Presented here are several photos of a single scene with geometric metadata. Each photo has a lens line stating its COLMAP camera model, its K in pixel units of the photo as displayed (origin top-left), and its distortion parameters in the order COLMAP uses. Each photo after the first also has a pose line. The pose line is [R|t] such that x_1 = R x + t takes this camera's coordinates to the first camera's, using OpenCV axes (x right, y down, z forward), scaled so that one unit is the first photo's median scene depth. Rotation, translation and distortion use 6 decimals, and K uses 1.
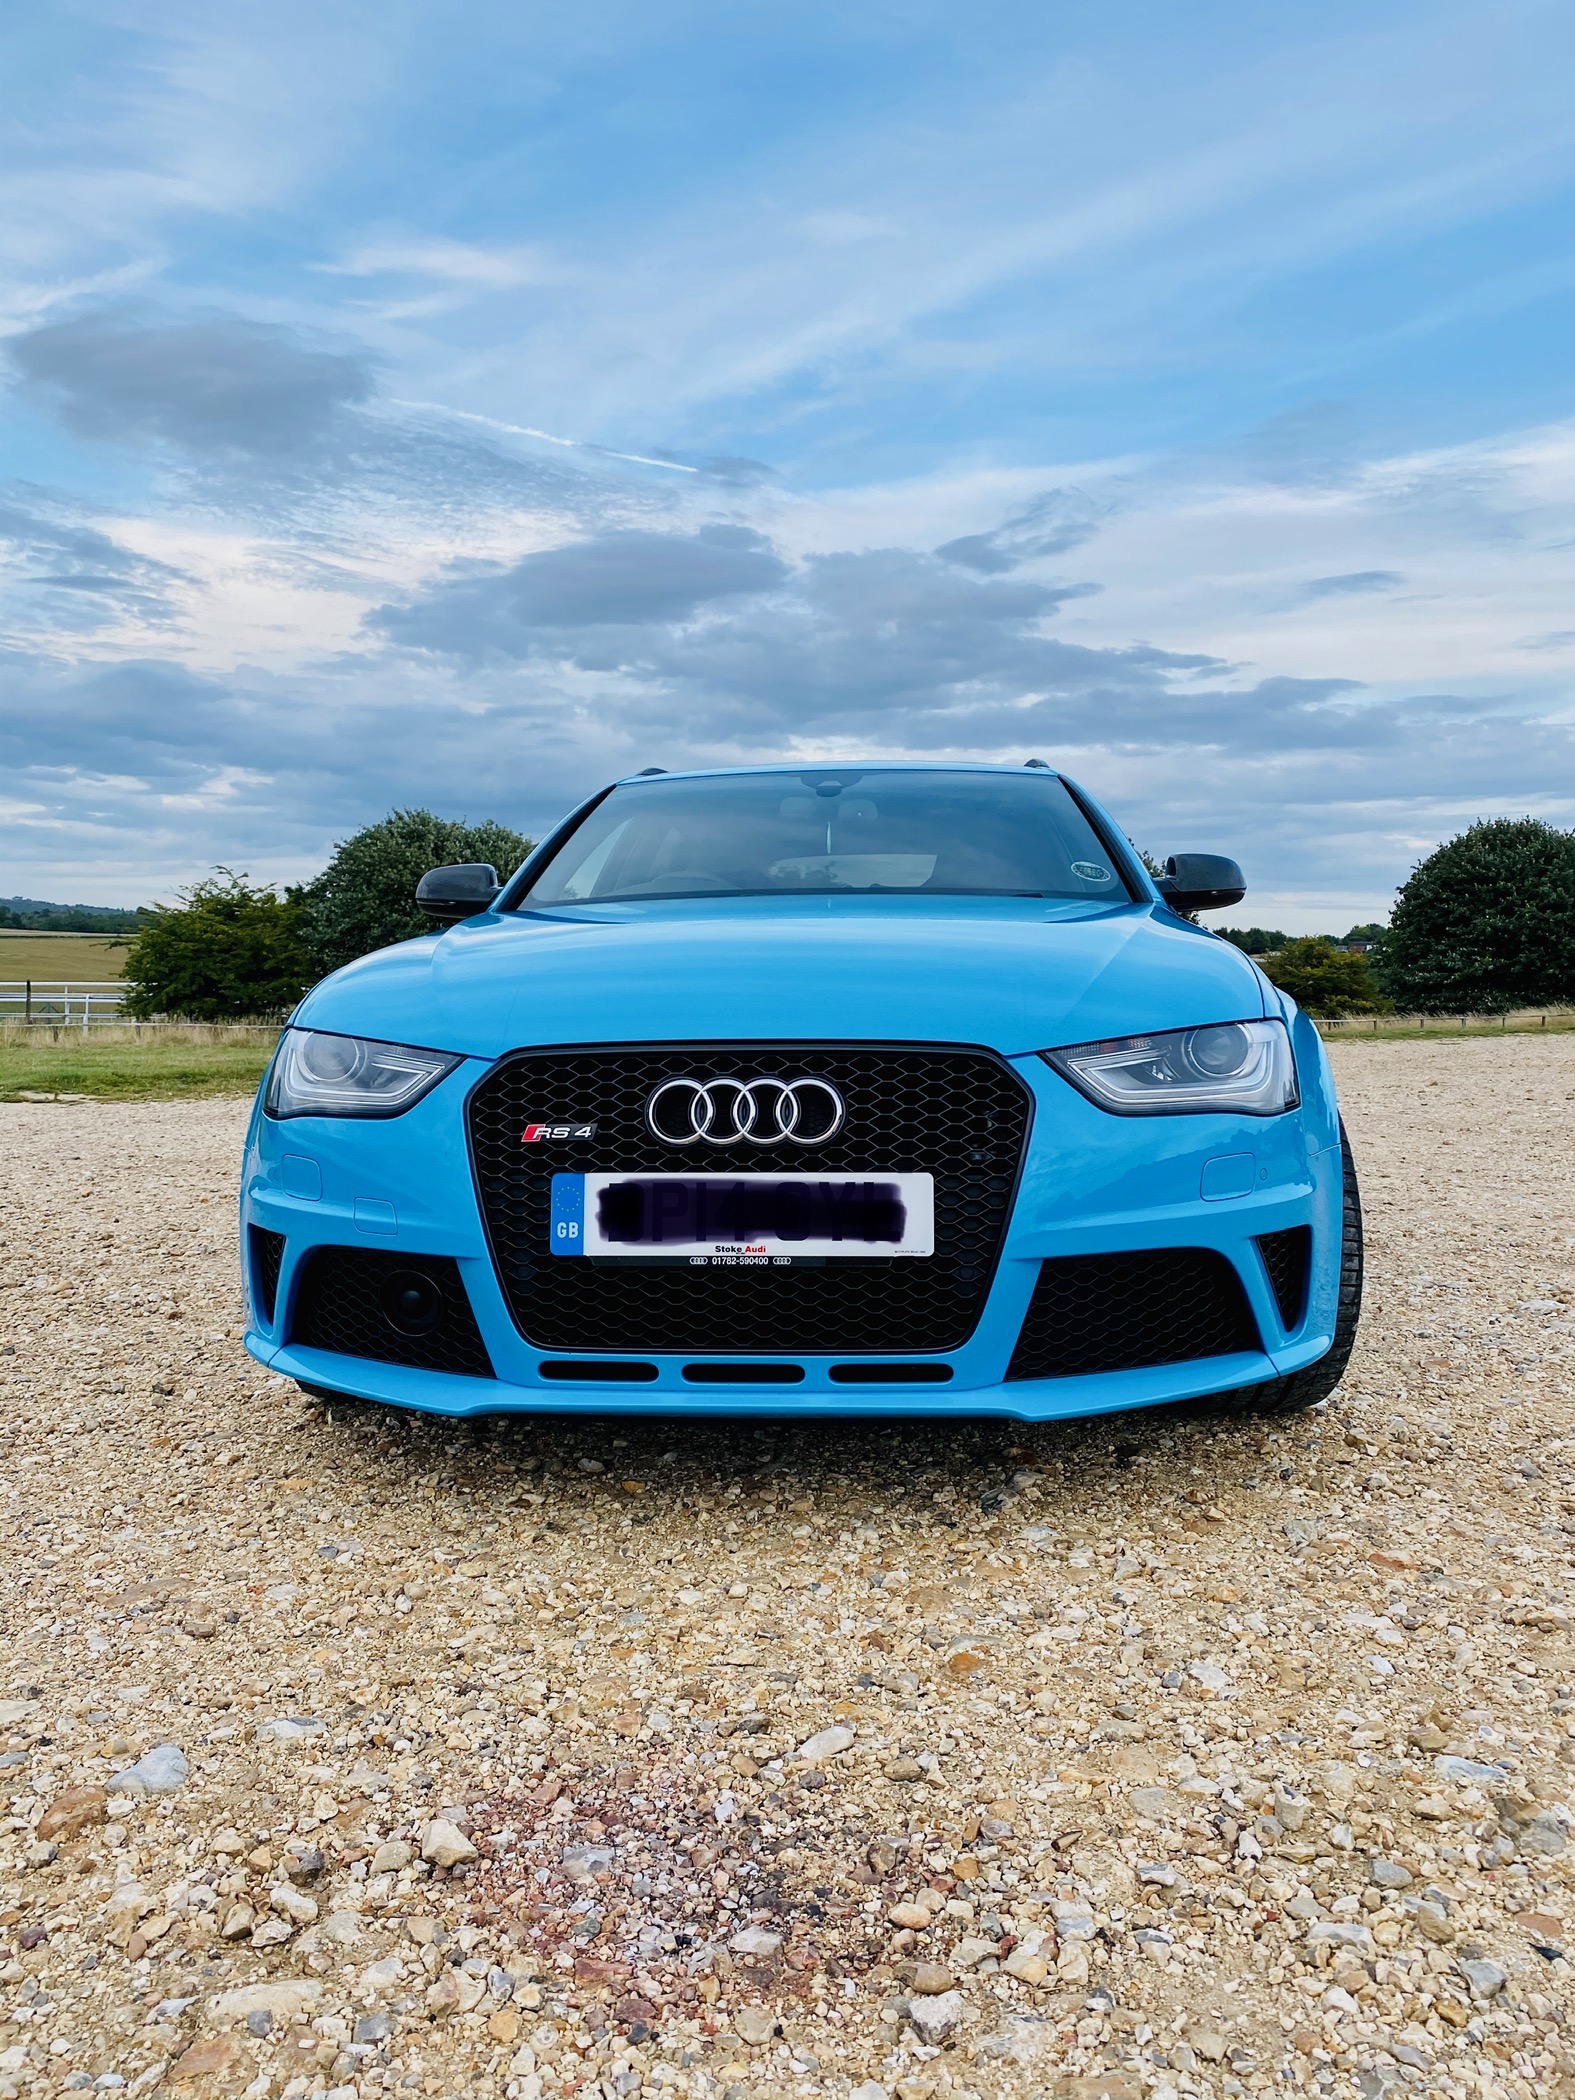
lens RADIAL K [[1621.6, 0, 853.4], [0, 1621.6, 1003.0], [0, 0, 1]] dist [0.007764, -0.011730]
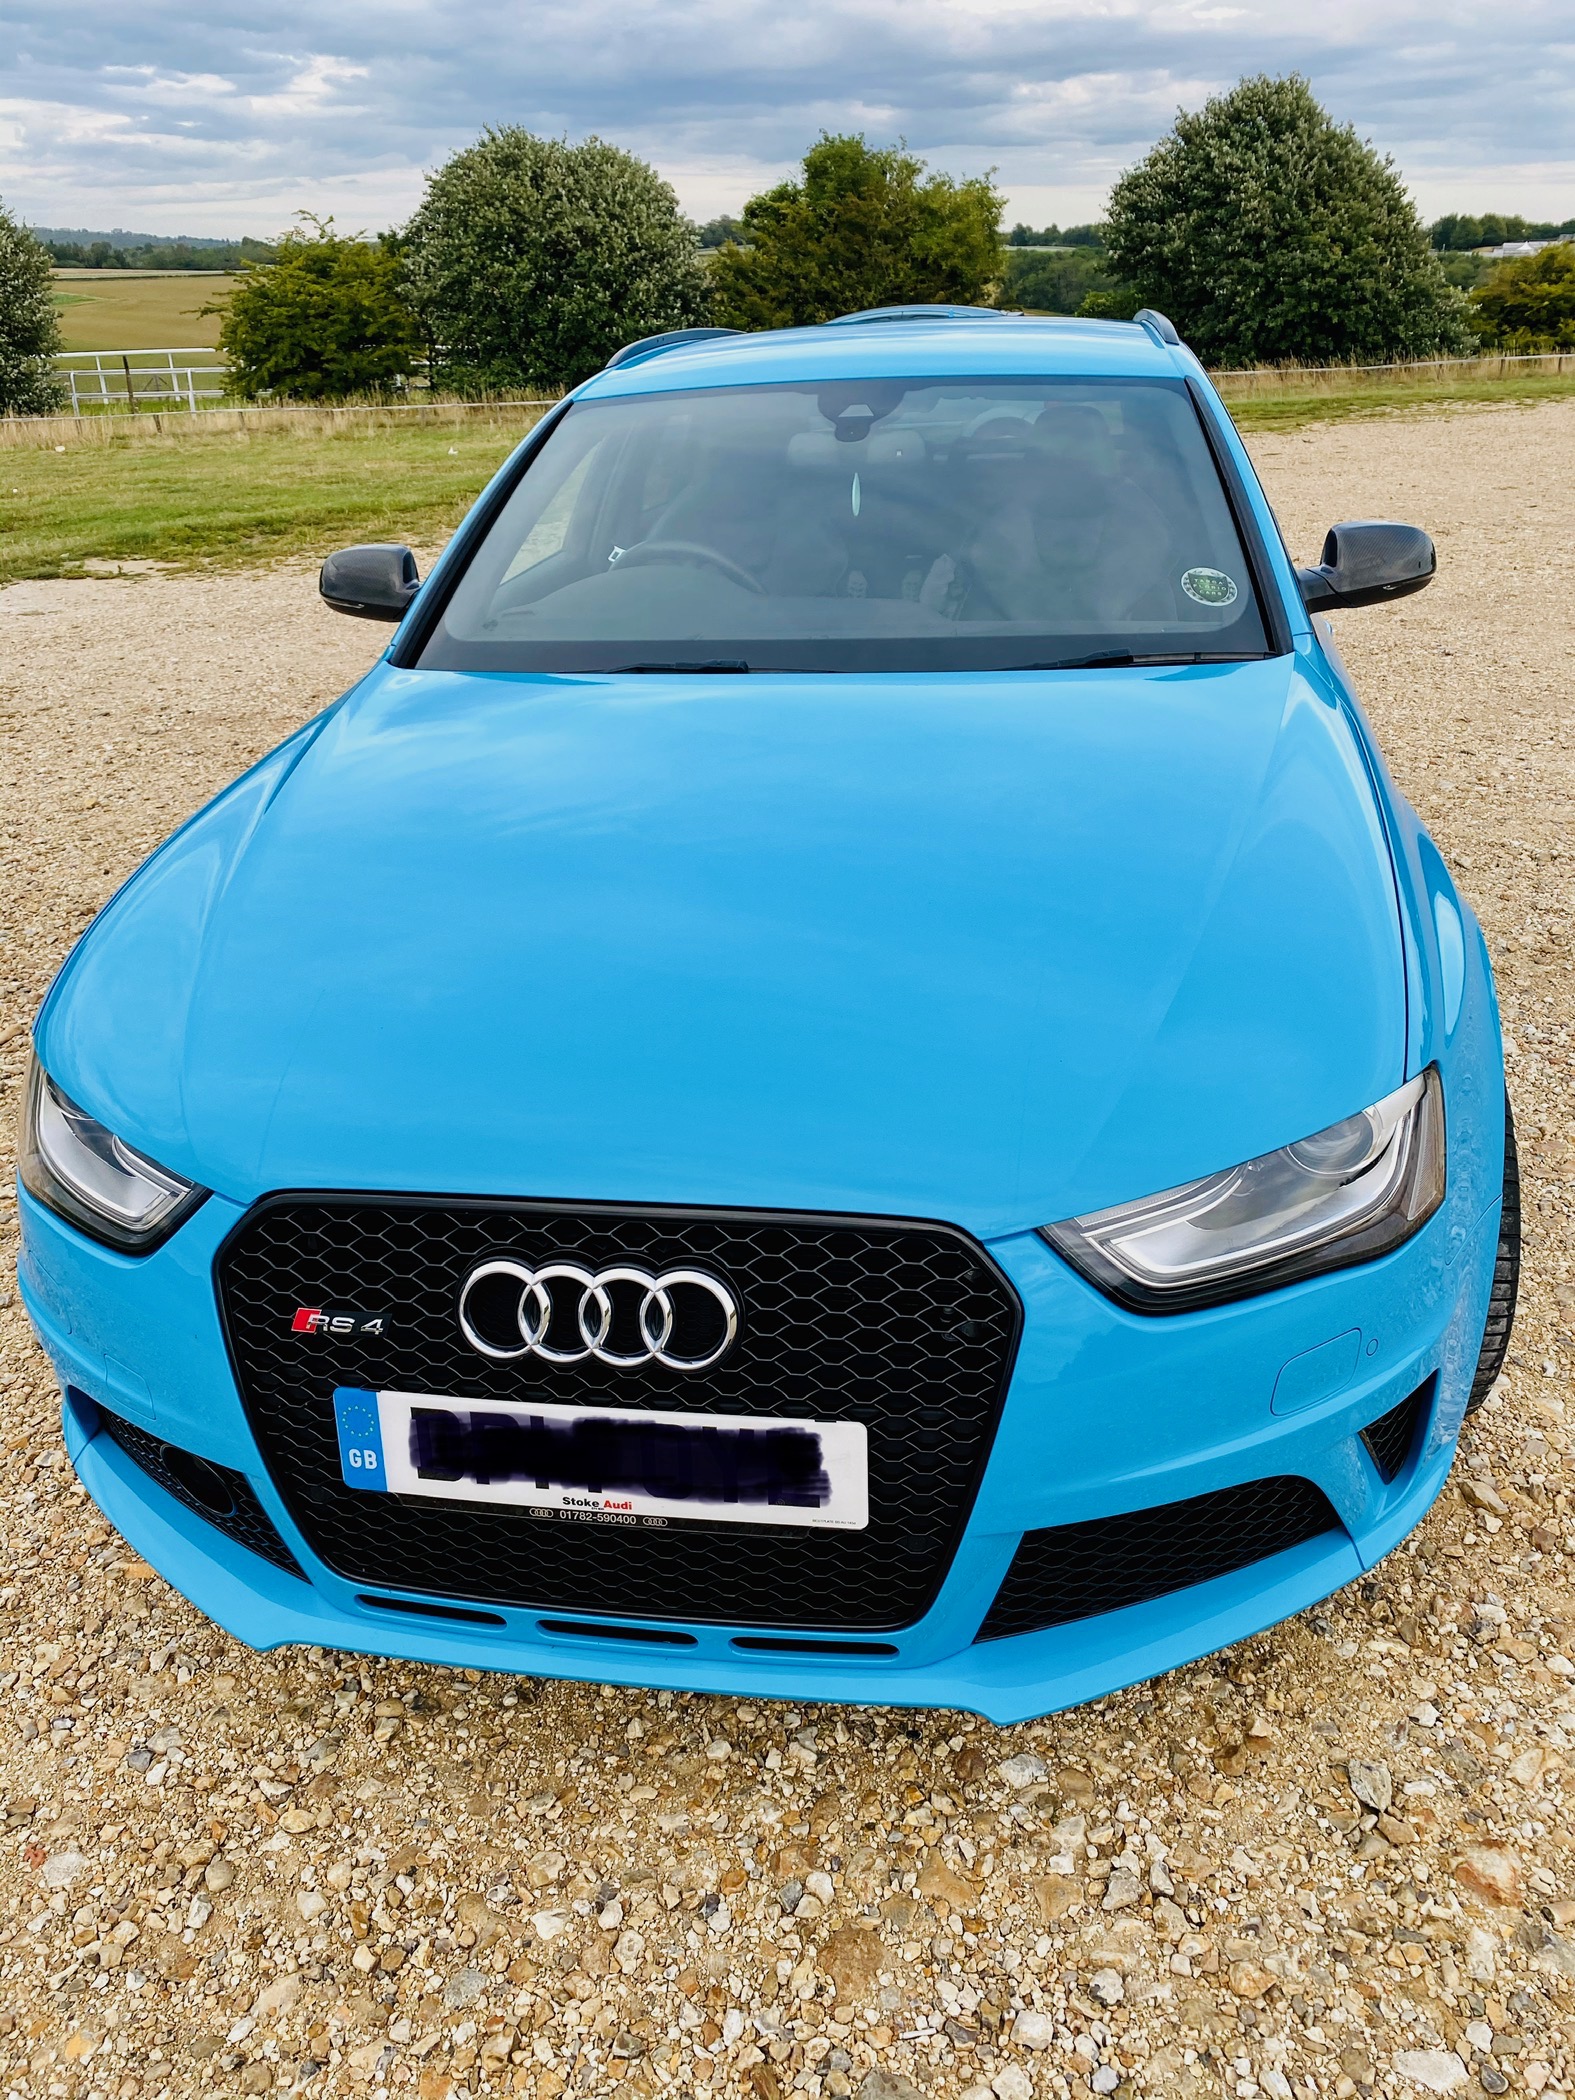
lens RADIAL K [[1621.6, 0, 833.6], [0, 1621.6, 1061.0], [0, 0, 1]] dist [0.007764, -0.011730]
pose [[0.994383, 0.019721, -0.103988, 0.100406], [0.024679, 0.912205, 0.408989, -0.304026], [0.102924, -0.409258, 0.906595, 0.433214]]
